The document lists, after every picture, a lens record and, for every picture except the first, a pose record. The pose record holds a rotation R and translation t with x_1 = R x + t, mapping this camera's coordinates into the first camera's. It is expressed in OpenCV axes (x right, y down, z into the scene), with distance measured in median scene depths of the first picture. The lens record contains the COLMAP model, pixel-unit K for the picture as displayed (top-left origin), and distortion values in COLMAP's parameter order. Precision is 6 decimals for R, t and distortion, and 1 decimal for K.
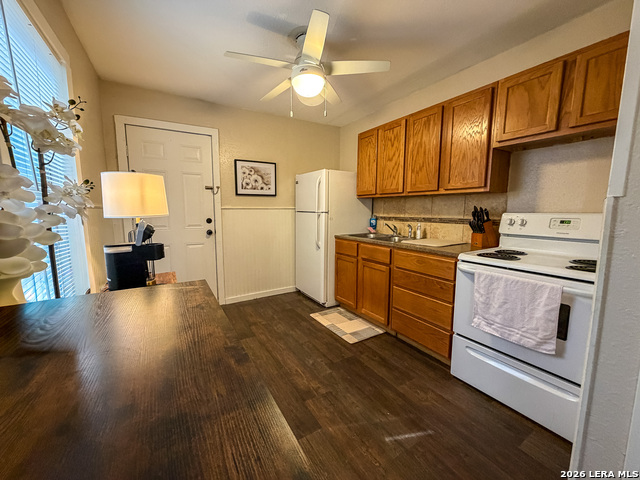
lens RADIAL K [[254.9, 0, 319.1], [0, 254.9, 240.6], [0, 0, 1]] dist [0.002785, -0.000491]
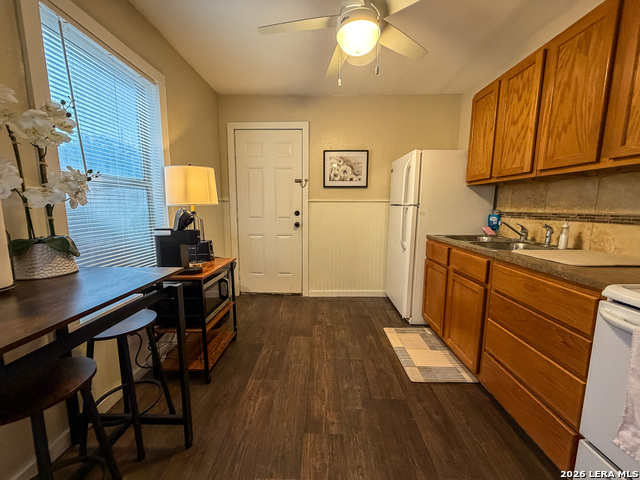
lens RADIAL K [[254.9, 0, 319.5], [0, 254.9, 240.6], [0, 0, 1]] dist [0.002785, -0.000491]
pose [[0.850370, 0.074329, -0.520909, 0.230381], [-0.068188, 0.997192, 0.030976, -0.007143], [0.521748, 0.009179, 0.853050, 0.205922]]
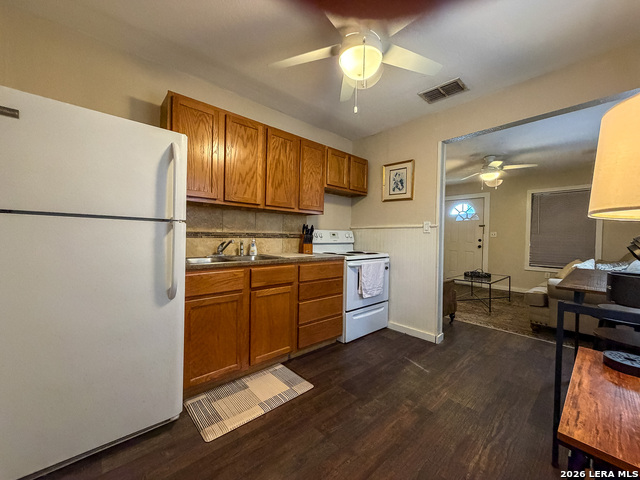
lens RADIAL K [[254.9, 0, 316.7], [0, 254.9, 241.7], [0, 0, 1]] dist [0.002785, -0.000491]
pose [[-0.181562, -0.027061, 0.983007, -0.601768], [0.100105, 0.993920, 0.045851, -0.081691], [-0.978271, 0.106729, -0.177749, 0.992151]]
